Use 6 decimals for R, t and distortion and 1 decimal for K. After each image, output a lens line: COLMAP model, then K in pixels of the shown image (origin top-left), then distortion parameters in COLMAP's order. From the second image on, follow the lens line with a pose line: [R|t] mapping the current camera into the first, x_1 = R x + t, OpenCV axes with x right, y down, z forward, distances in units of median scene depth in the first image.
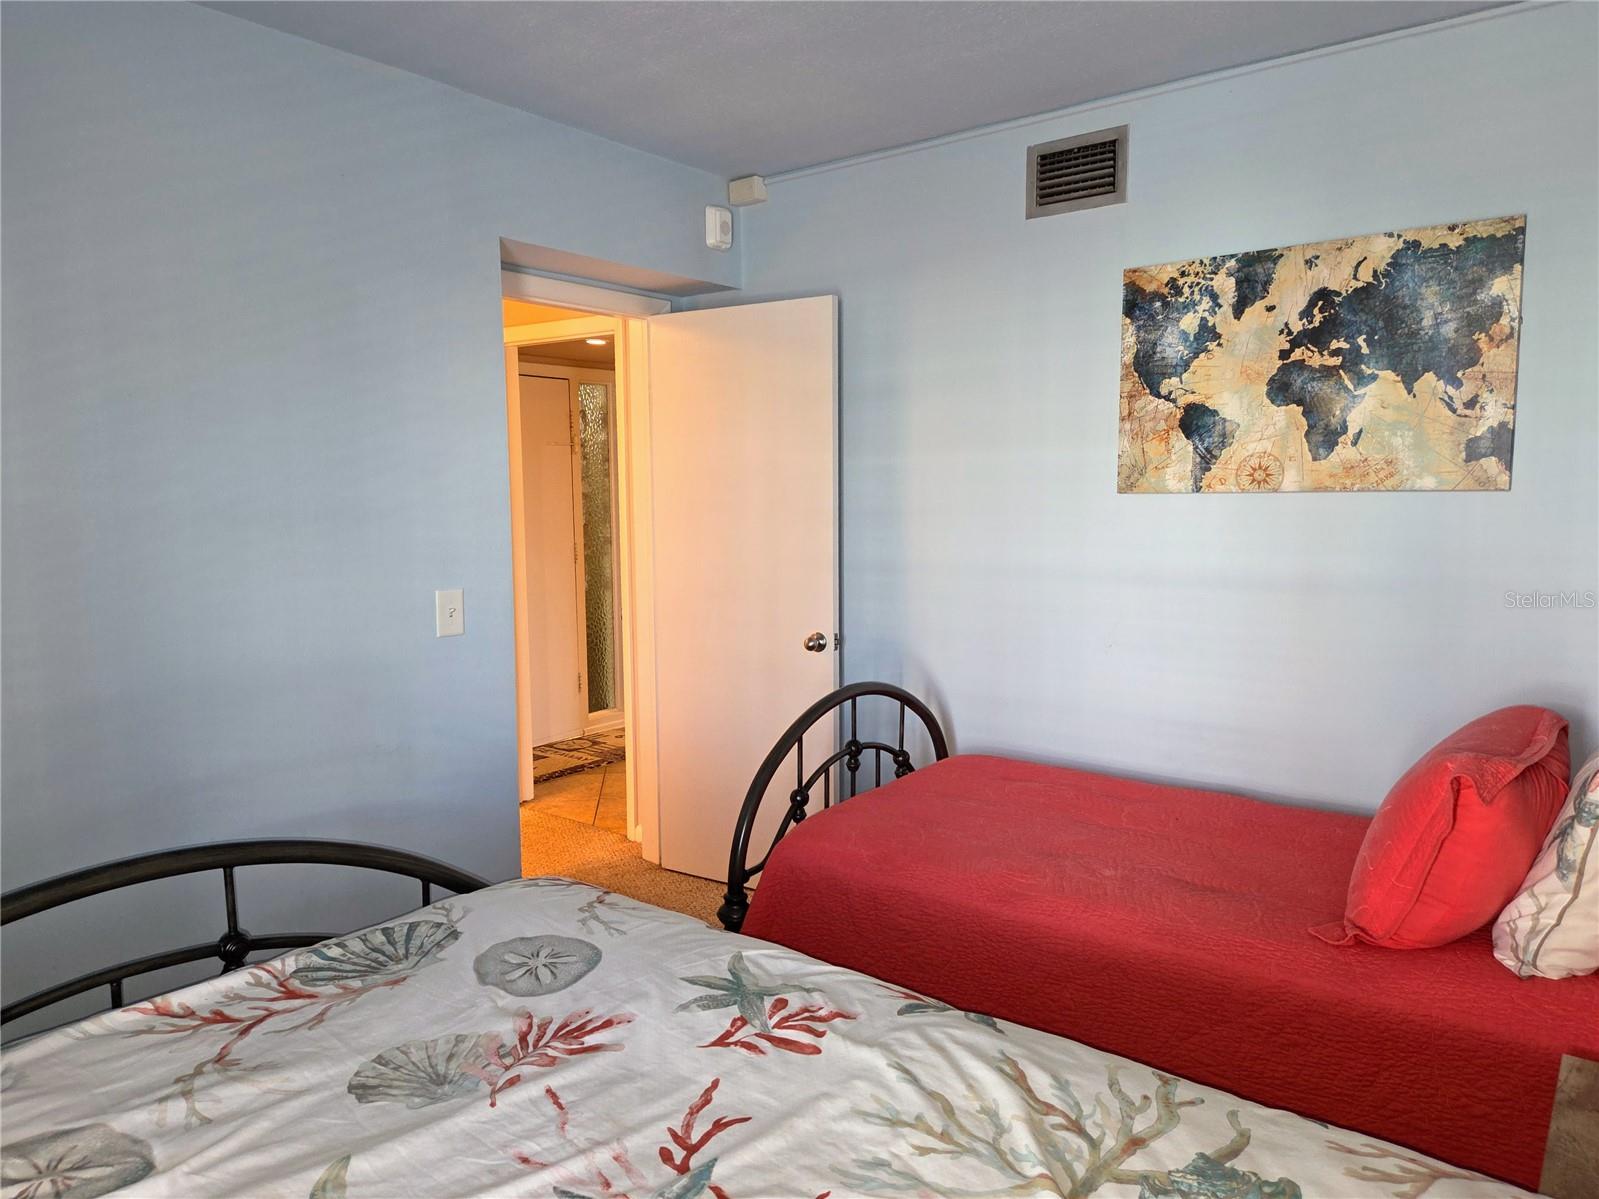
lens RADIAL K [[1060.3, 0, 766.3], [0, 1060.3, 594.2], [0, 0, 1]] dist [0.060728, -0.045878]
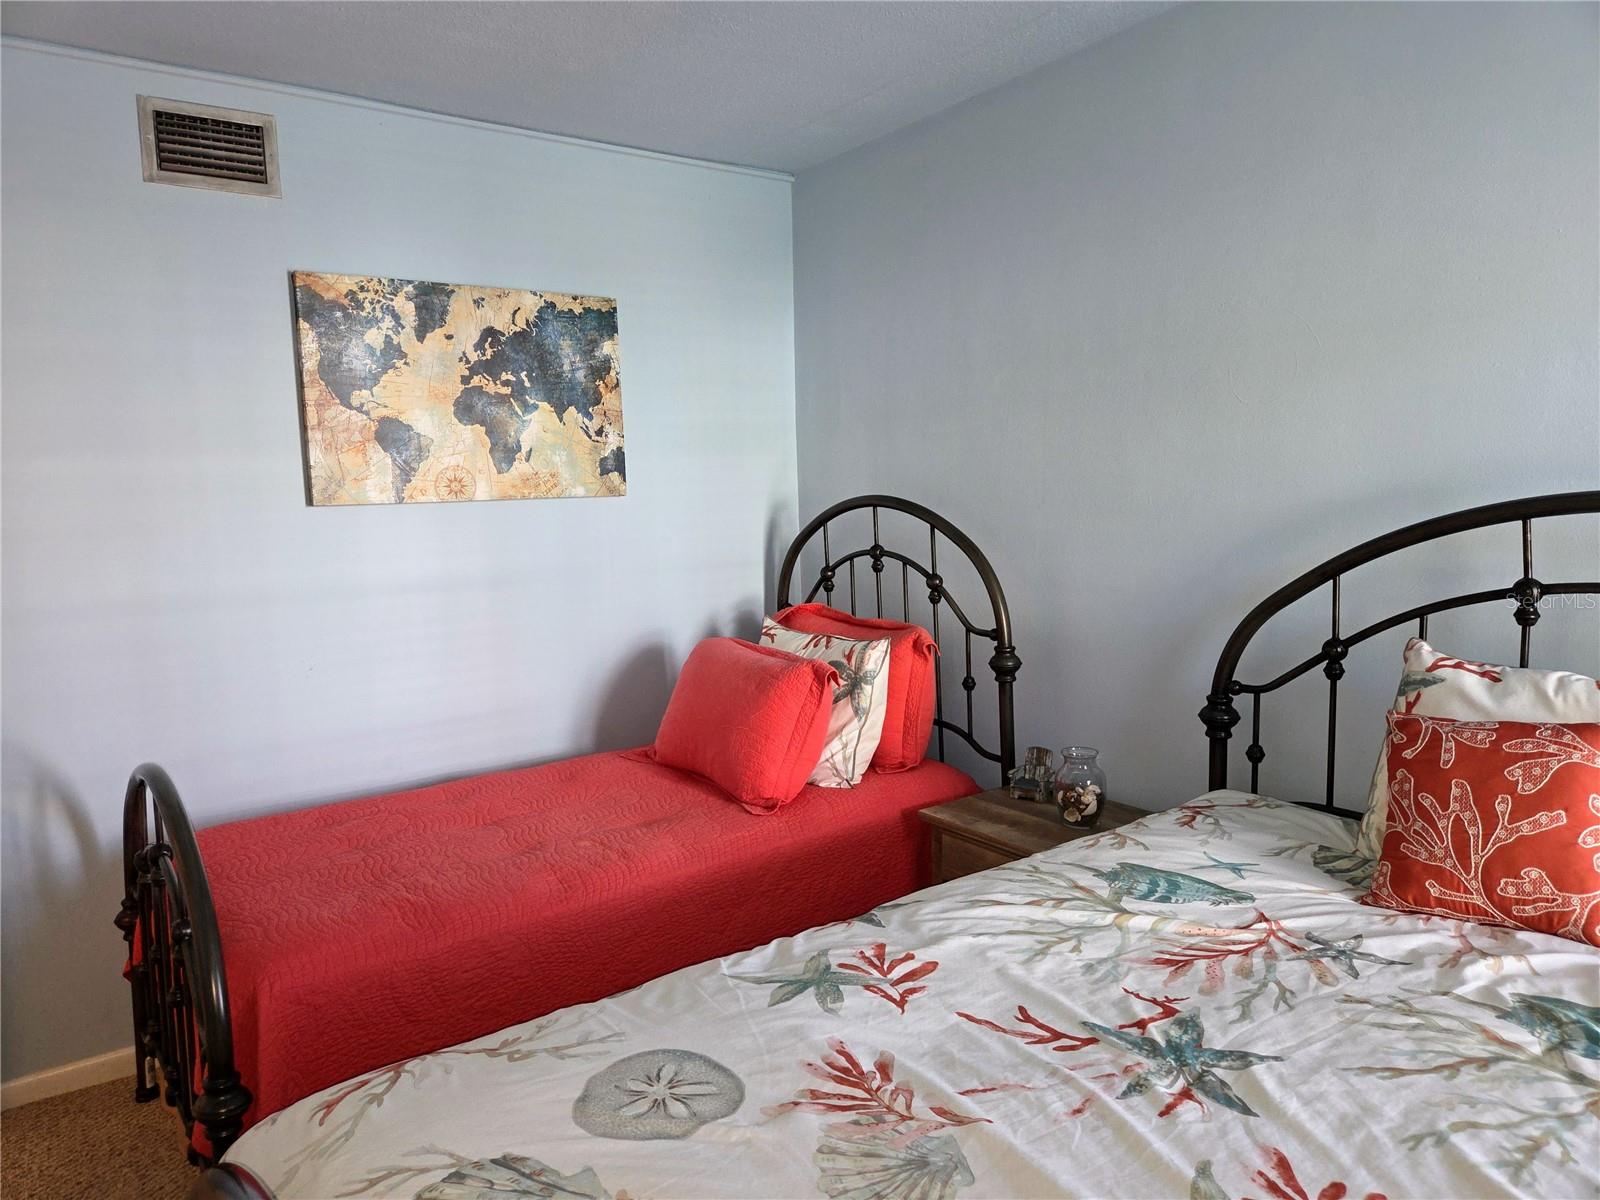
lens RADIAL K [[1060.9, 0, 766.7], [0, 1060.9, 594.7], [0, 0, 1]] dist [0.060728, -0.045878]
pose [[0.301525, -0.098970, 0.948308, -0.521322], [0.121747, 0.990453, 0.064658, -0.033068], [-0.945653, 0.095958, 0.310696, 0.375871]]
